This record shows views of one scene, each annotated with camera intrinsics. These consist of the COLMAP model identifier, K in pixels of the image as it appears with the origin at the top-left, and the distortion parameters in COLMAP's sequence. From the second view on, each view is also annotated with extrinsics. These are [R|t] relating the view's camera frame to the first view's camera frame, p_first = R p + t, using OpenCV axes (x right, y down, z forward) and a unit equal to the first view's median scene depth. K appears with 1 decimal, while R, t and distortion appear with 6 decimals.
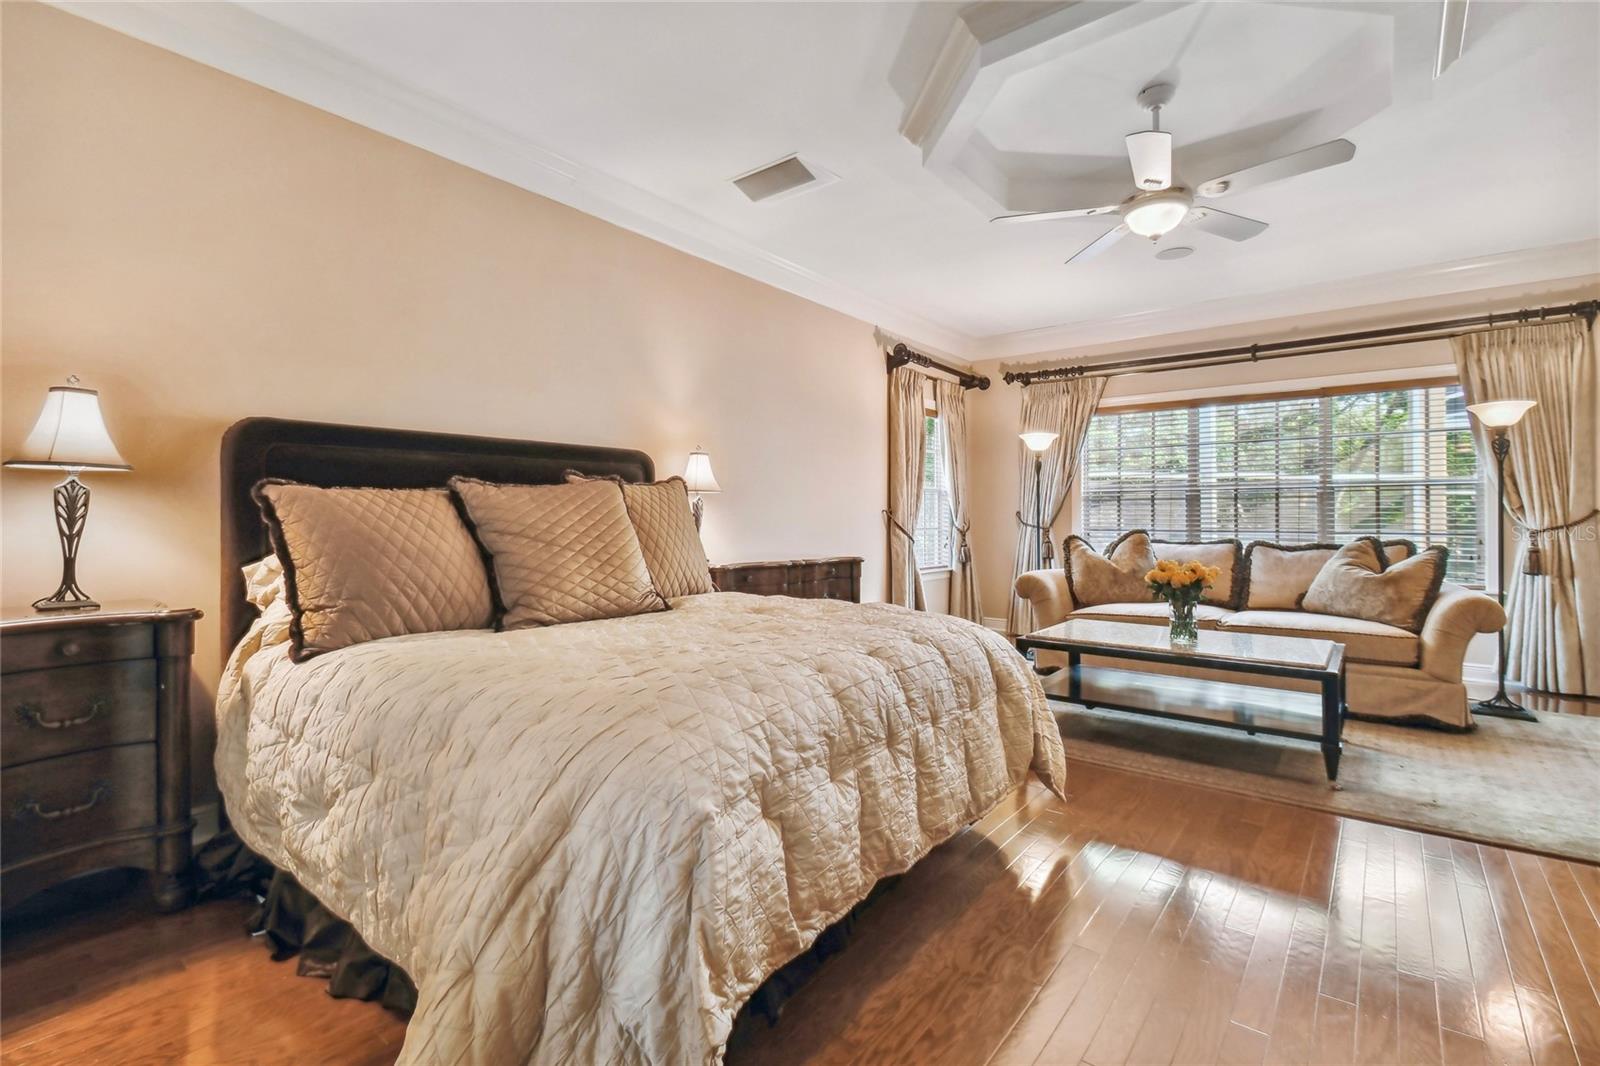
lens RADIAL K [[726.5, 0, 801.4], [0, 726.5, 515.0], [0, 0, 1]] dist [0.025359, -0.012968]
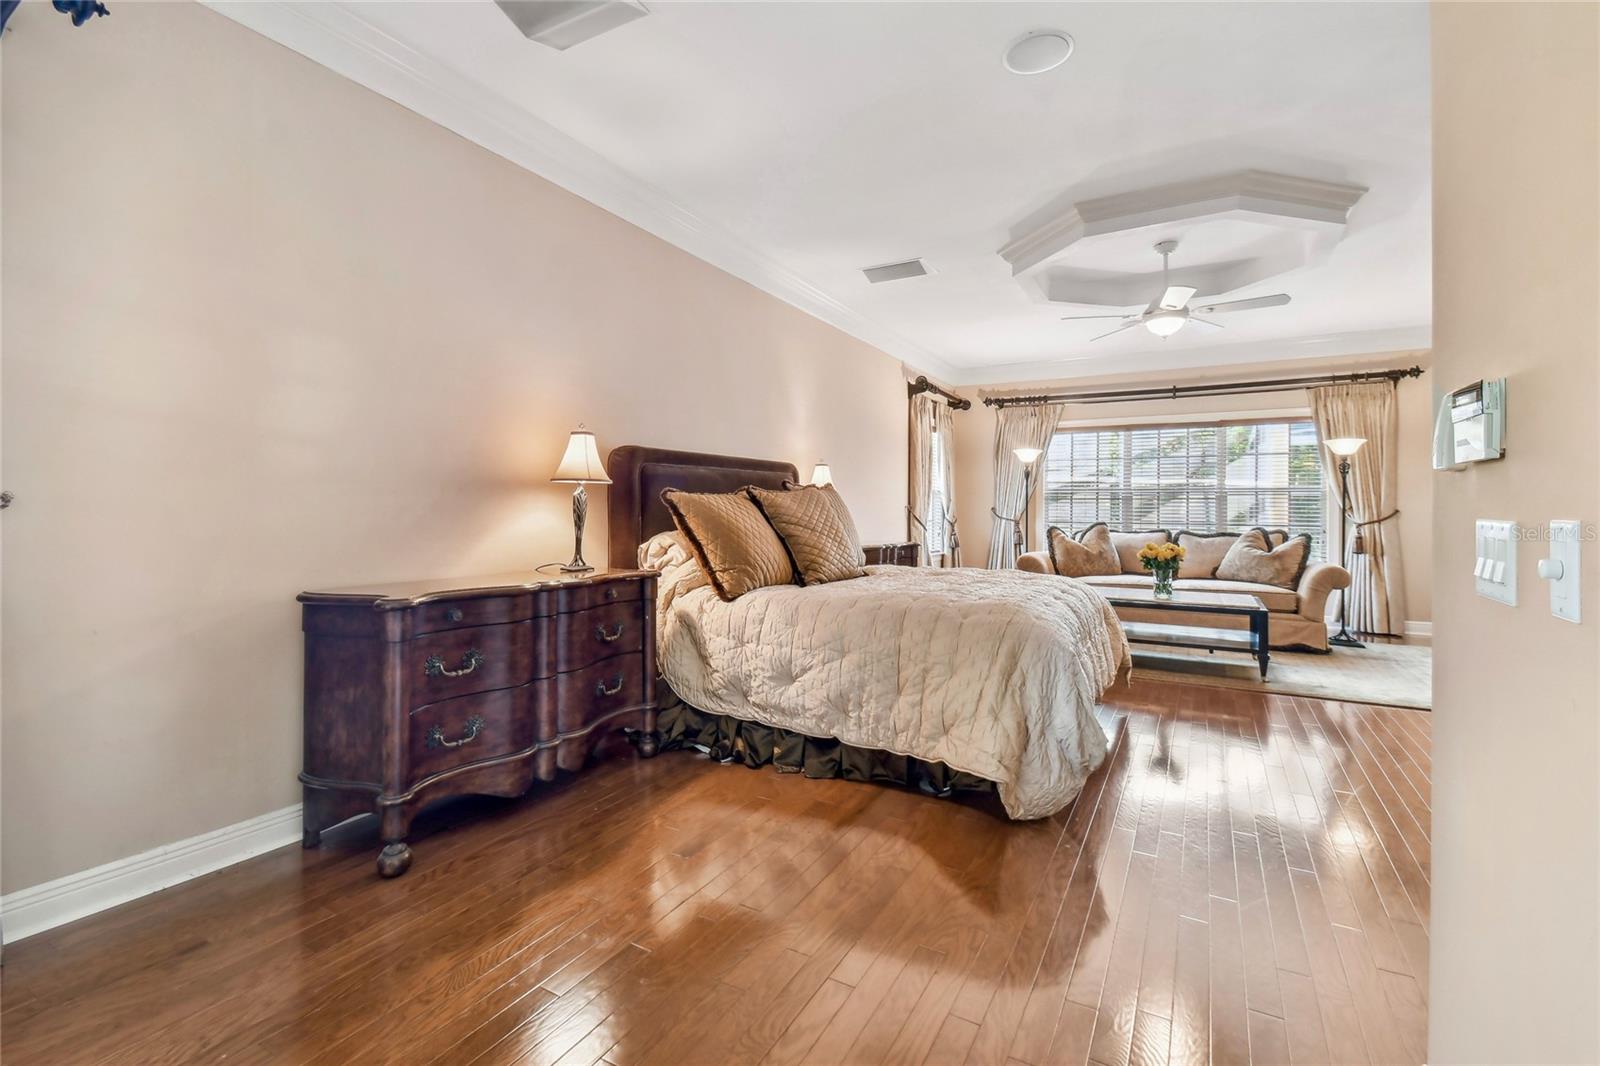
lens RADIAL K [[711.6, 0, 798.1], [0, 711.6, 511.4], [0, 0, 1]] dist [0.024202, 0.000077]
pose [[0.988361, 0.005545, 0.152024, -0.344878], [-0.006598, 0.999958, 0.006426, -0.005692], [-0.151982, -0.007354, 0.988356, -0.266943]]
